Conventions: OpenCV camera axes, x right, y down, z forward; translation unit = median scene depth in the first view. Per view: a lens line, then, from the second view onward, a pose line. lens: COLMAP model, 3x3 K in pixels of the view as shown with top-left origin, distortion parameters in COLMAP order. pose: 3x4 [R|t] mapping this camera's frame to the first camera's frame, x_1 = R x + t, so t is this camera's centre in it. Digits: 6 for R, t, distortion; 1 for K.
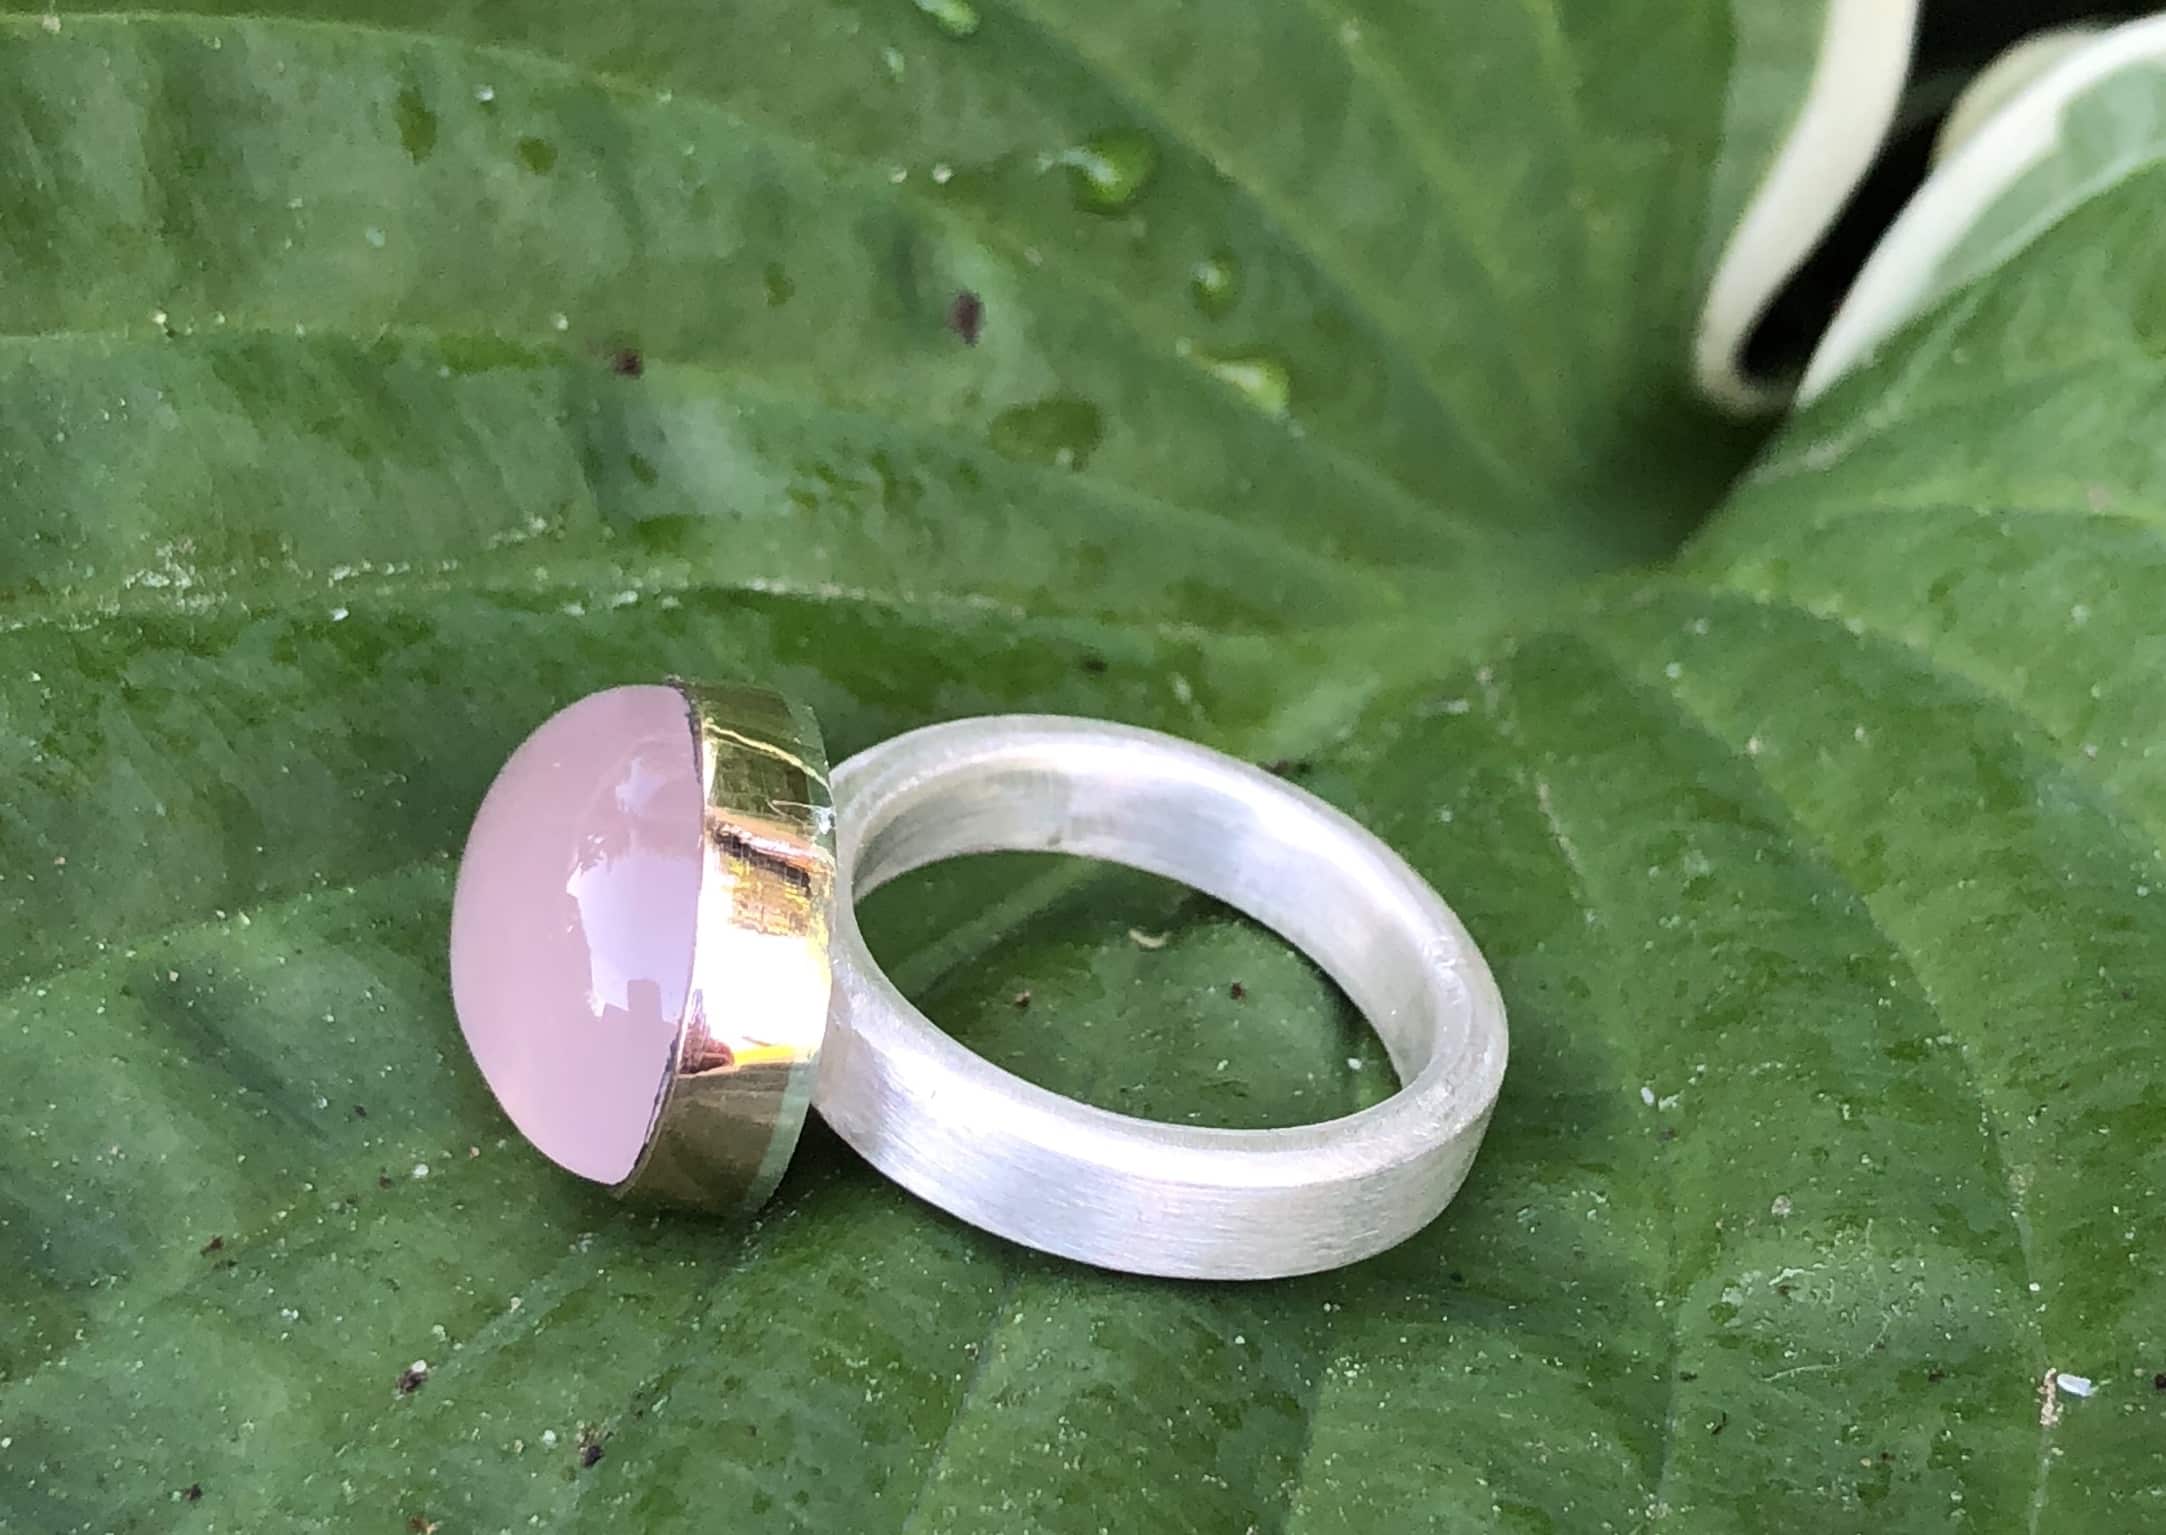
lens RADIAL K [[3714.5, 0, 1084.5], [0, 3714.5, 764.4], [0, 0, 1]] dist [-0.033733, 0.000000]
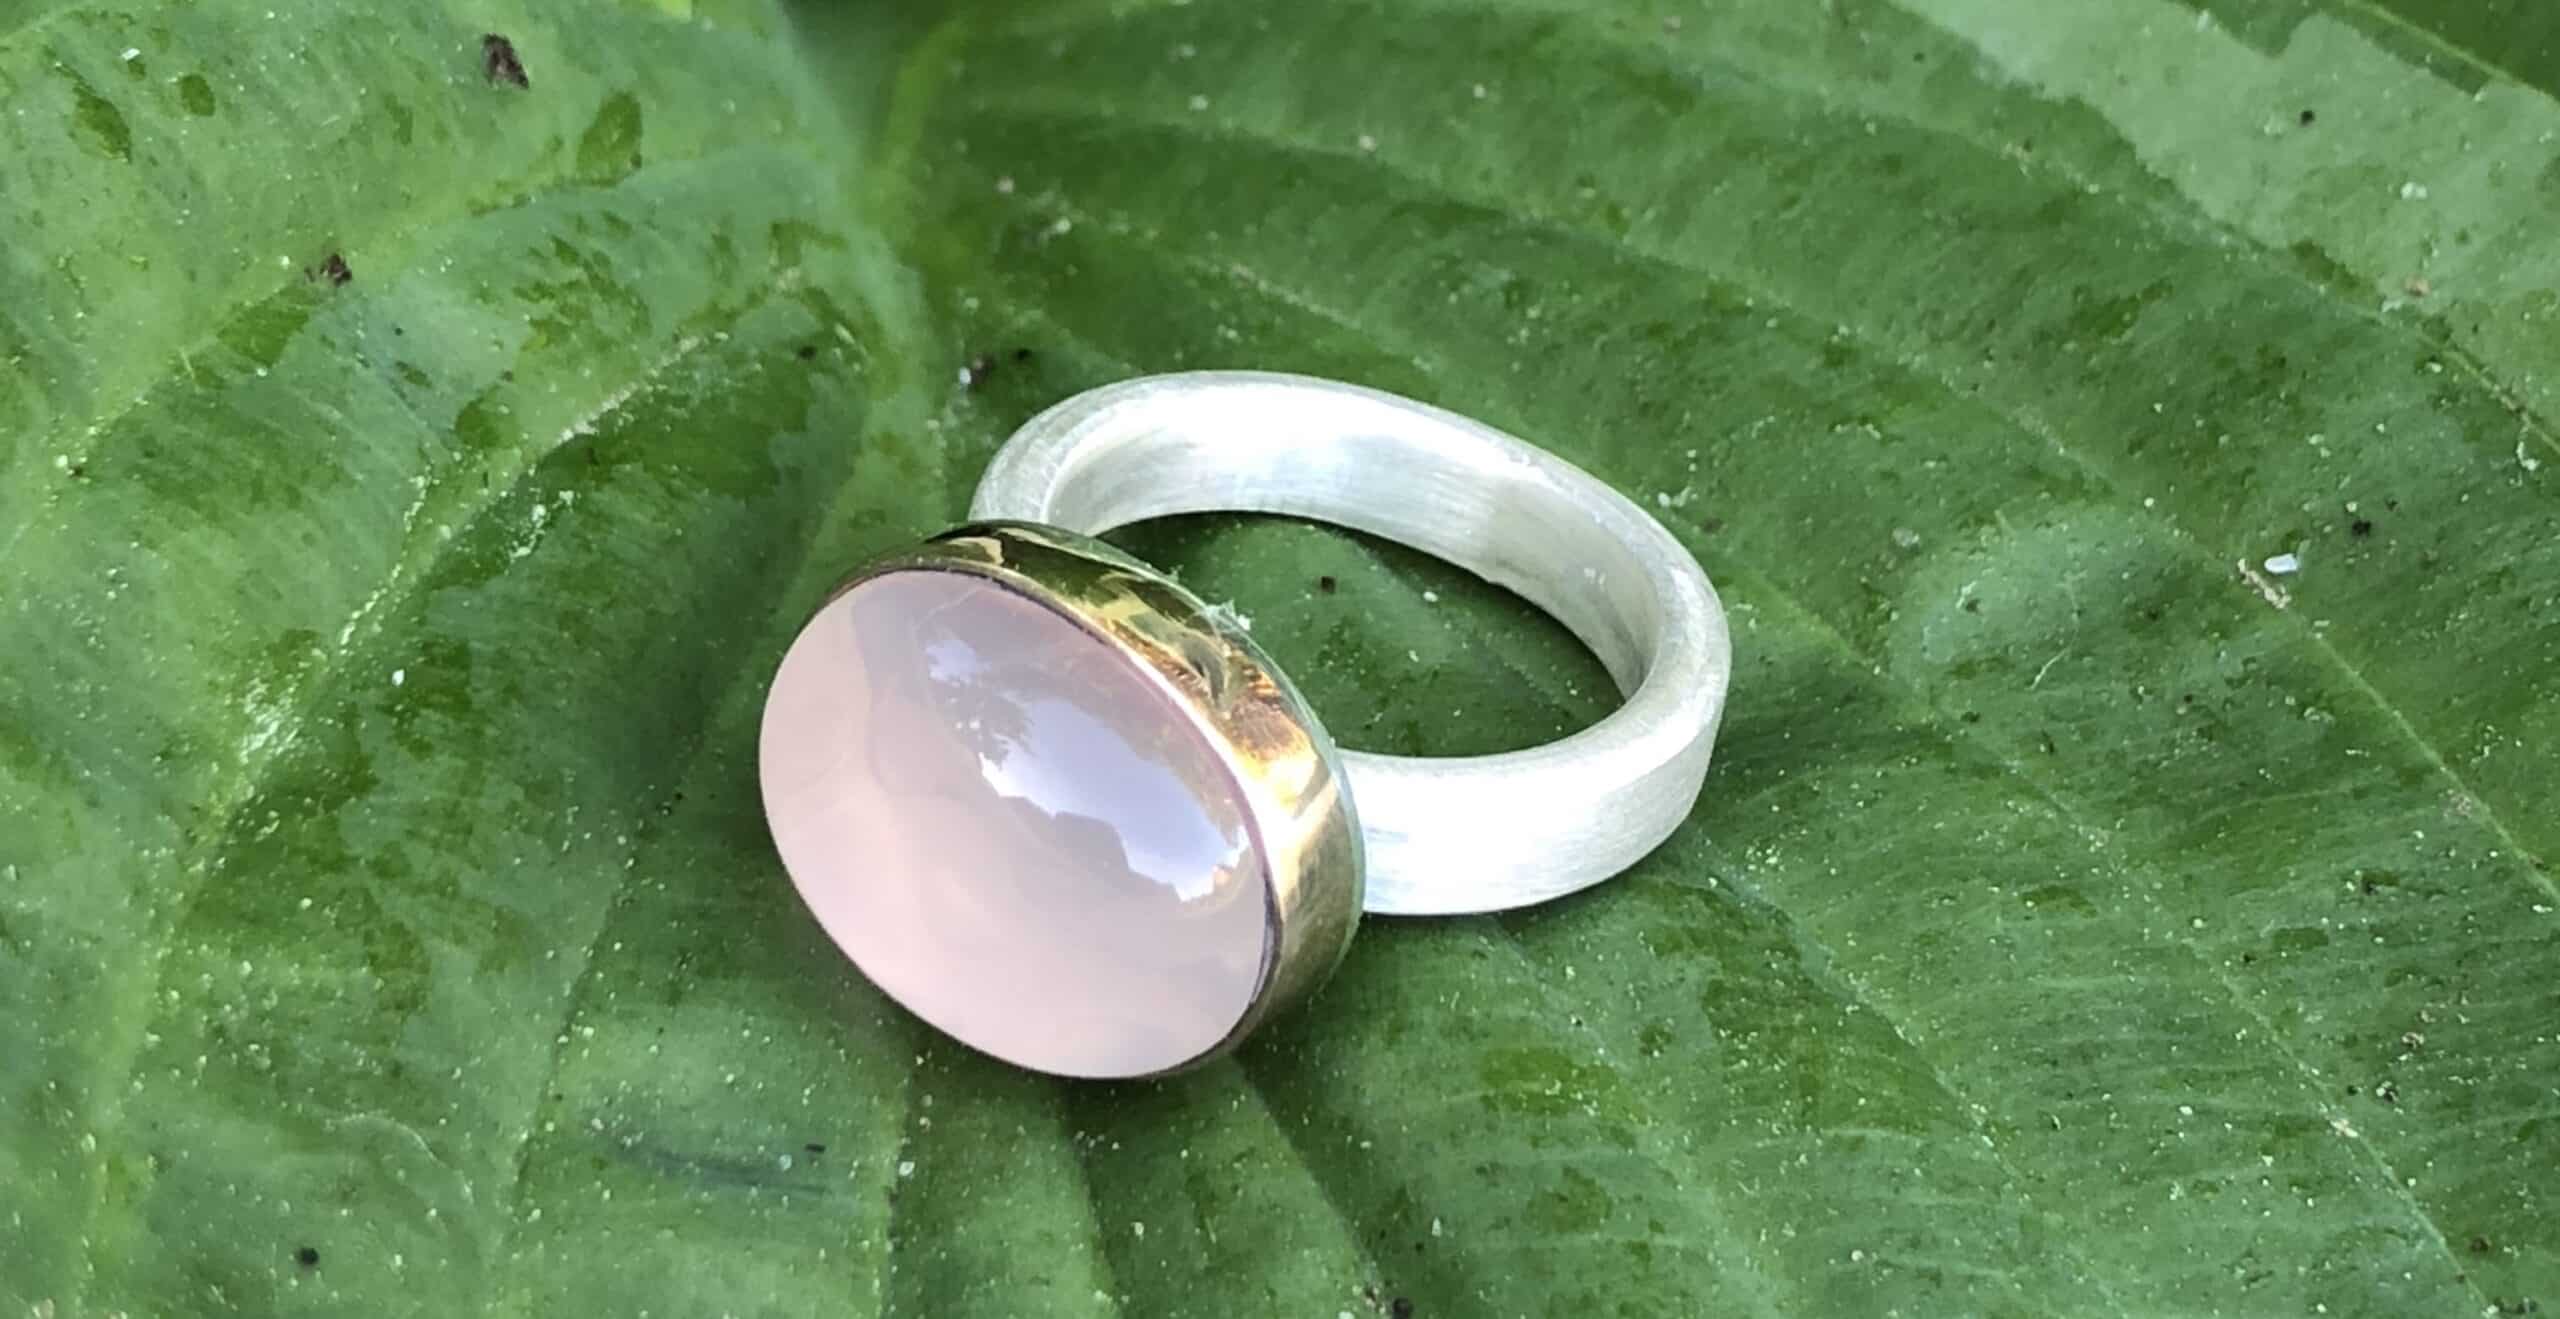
lens RADIAL K [[3896.6, 0, 1279.8], [0, 3896.6, 661.3], [0, 0, 1]] dist [0.029279, 0.000000]
pose [[0.784190, -0.463564, 0.412498, -0.420870], [0.382218, 0.884534, 0.267412, -0.212968], [-0.488831, -0.052038, 0.870825, 0.095118]]
